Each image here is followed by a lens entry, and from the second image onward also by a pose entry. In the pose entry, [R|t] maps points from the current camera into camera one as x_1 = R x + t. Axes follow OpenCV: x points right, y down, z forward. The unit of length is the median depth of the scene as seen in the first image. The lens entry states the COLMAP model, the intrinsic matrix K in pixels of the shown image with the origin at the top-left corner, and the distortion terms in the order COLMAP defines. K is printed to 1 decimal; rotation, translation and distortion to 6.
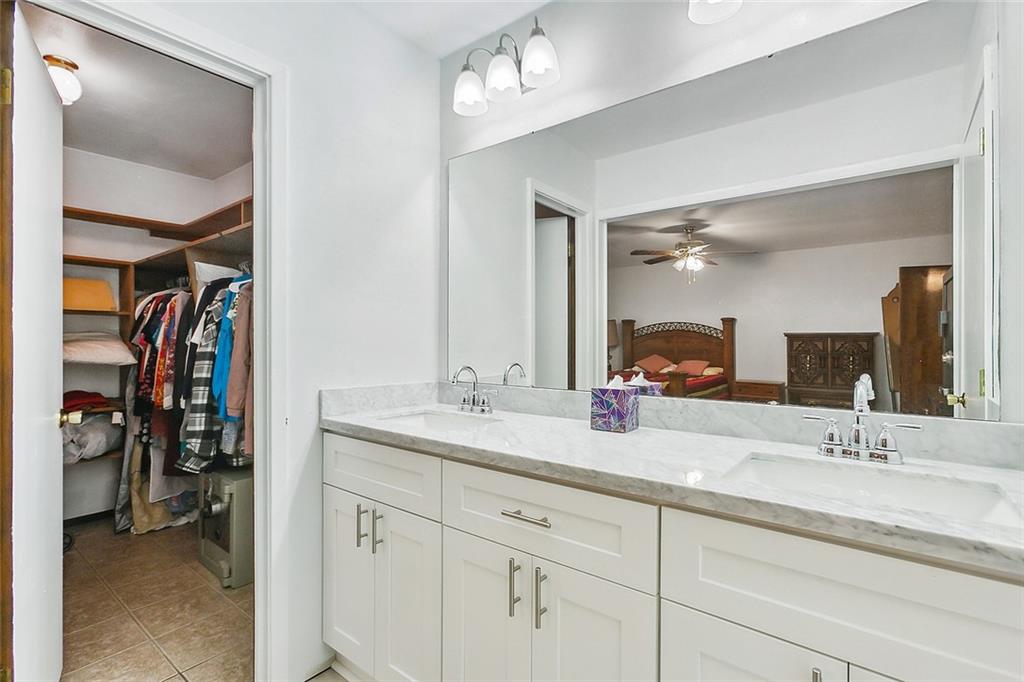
lens RADIAL K [[473.7, 0, 513.6], [0, 473.7, 341.8], [0, 0, 1]] dist [-0.002946, 0.000832]
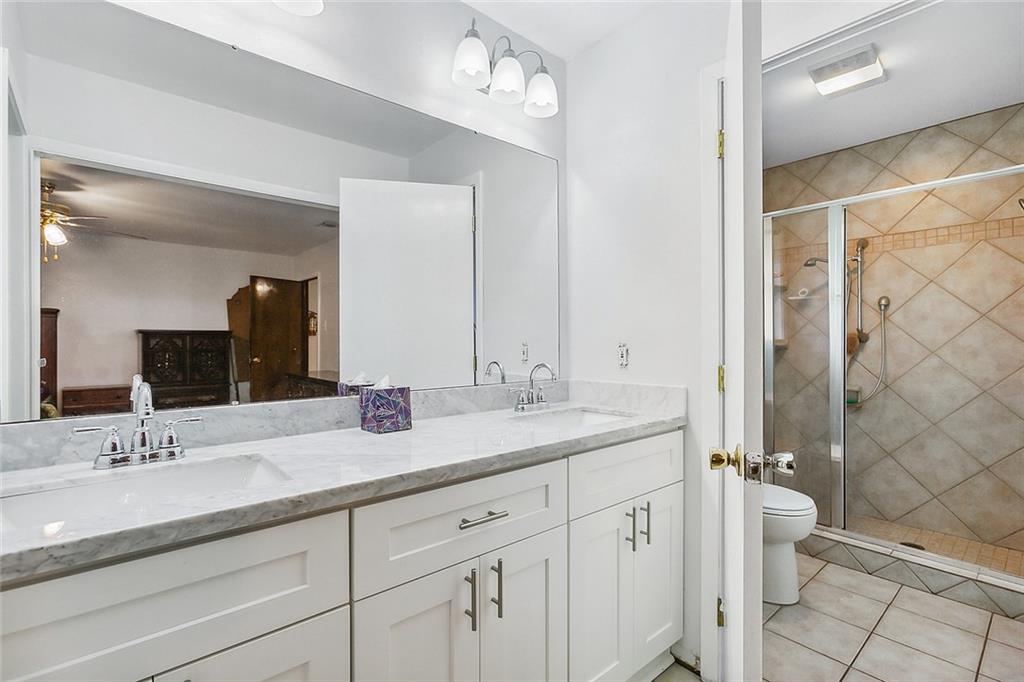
lens RADIAL K [[473.7, 0, 536.0], [0, 473.7, 338.9], [0, 0, 1]] dist [-0.002946, 0.000832]
pose [[0.155267, 0.005194, 0.987859, -0.607196], [-0.003171, 0.999984, -0.004759, 0.003097], [-0.987868, -0.002394, 0.155281, 0.488807]]
